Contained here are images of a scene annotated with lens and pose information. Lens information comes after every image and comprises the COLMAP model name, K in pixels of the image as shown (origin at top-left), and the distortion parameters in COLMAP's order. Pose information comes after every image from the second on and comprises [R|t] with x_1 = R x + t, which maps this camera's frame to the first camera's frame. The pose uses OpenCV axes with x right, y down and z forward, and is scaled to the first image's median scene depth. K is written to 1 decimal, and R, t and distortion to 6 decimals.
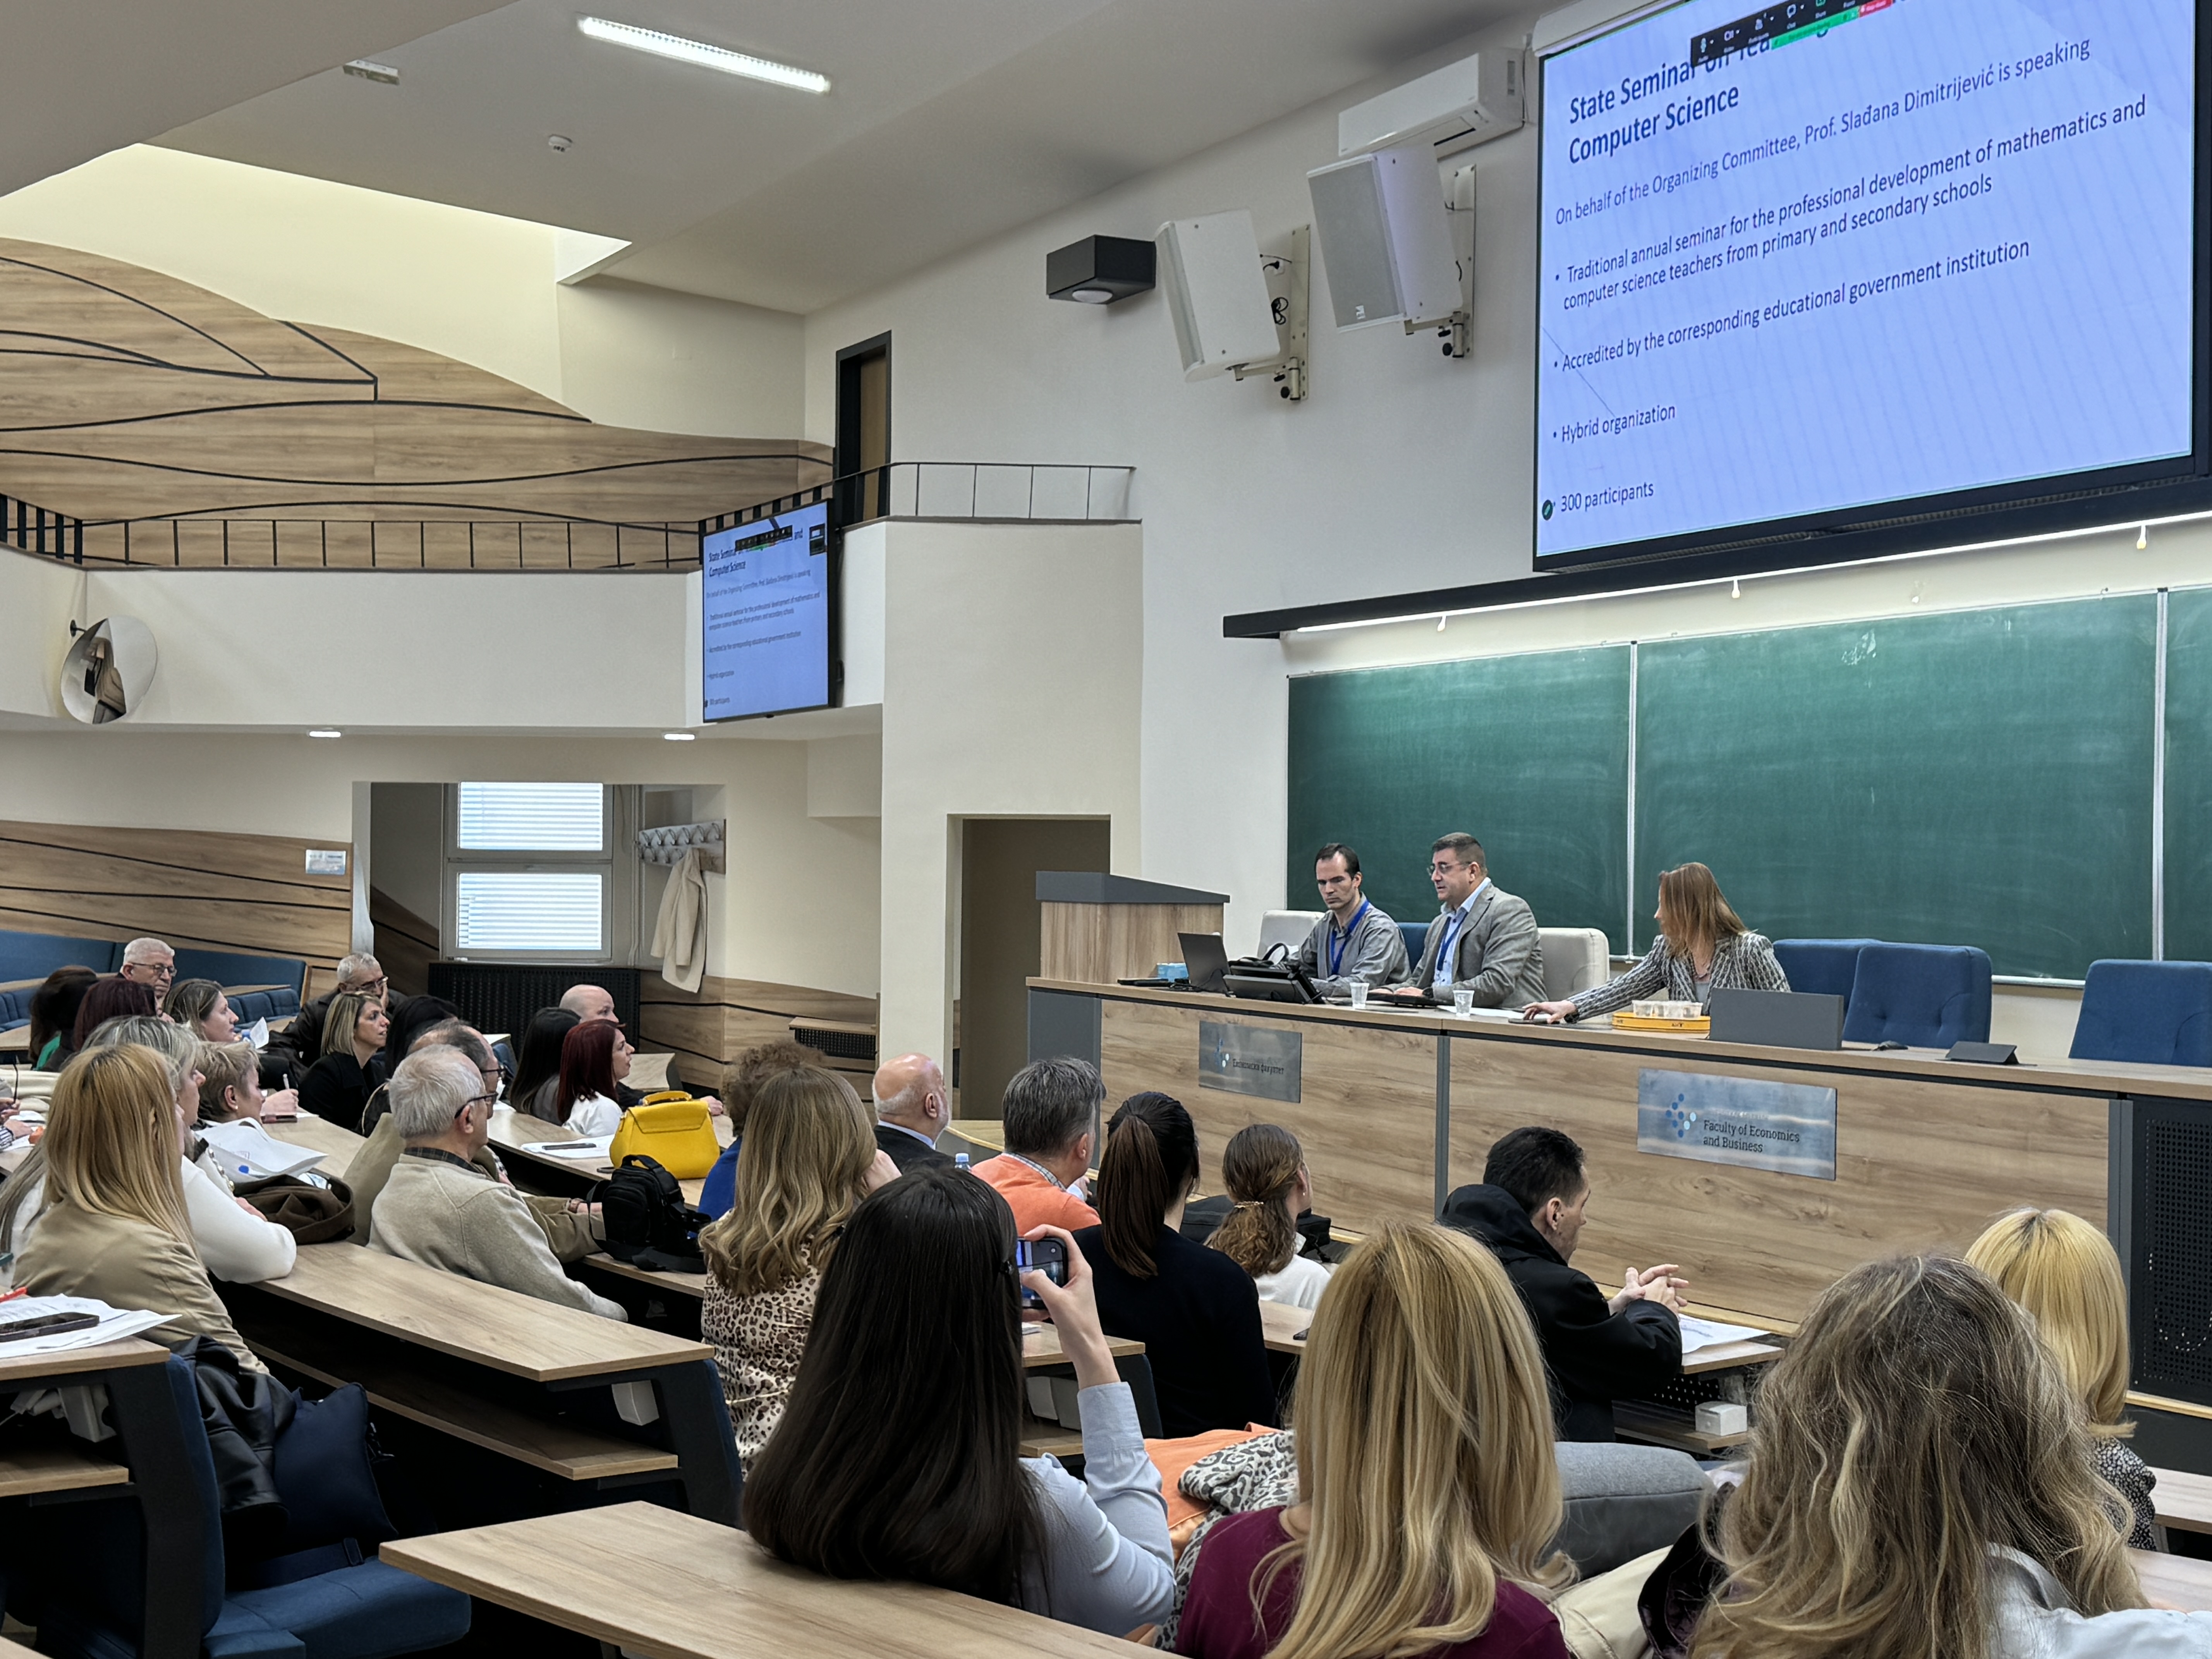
lens RADIAL K [[2726.0, 0, 914.1], [0, 2726.0, 833.3], [0, 0, 1]] dist [-0.212562, 0.600718]
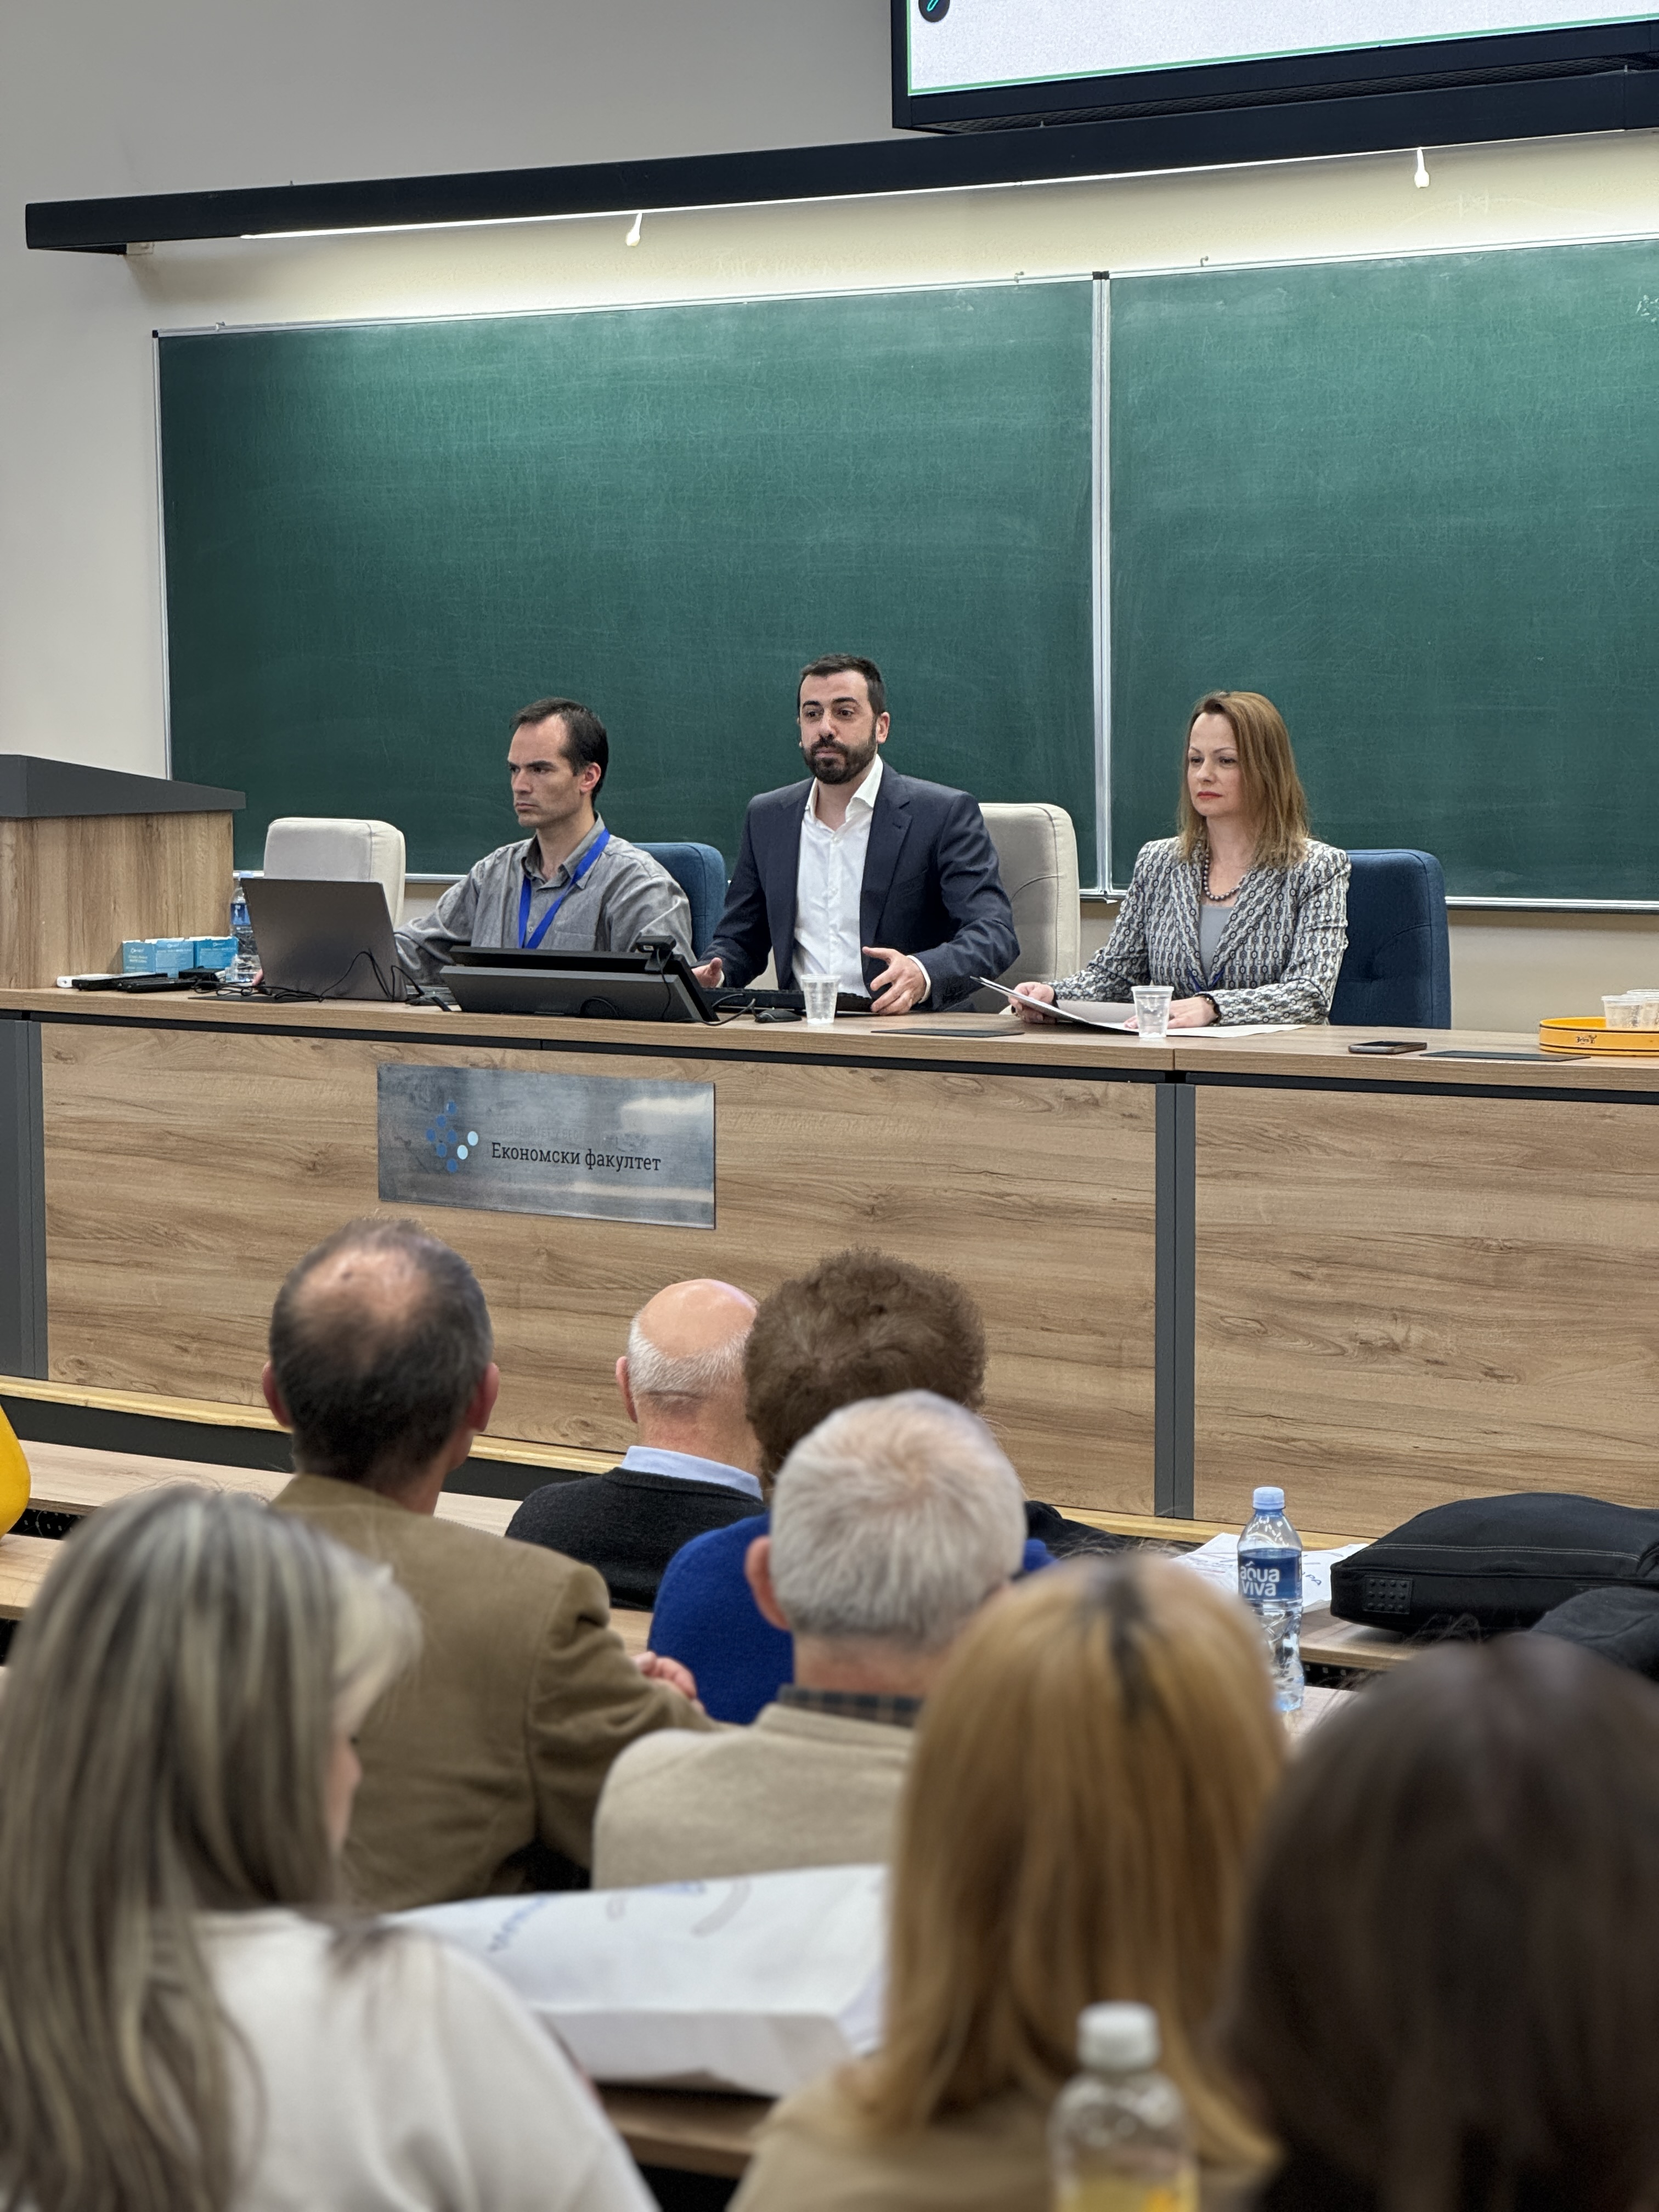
lens RADIAL K [[4672.8, 0, 822.0], [0, 4672.8, 1089.2], [0, 0, 1]] dist [-0.433804, 10.076852]
pose [[0.867634, -0.067001, 0.492668, -0.235937], [0.015992, 0.994127, 0.107035, -0.013307], [-0.496945, -0.084989, 0.863610, 0.258540]]
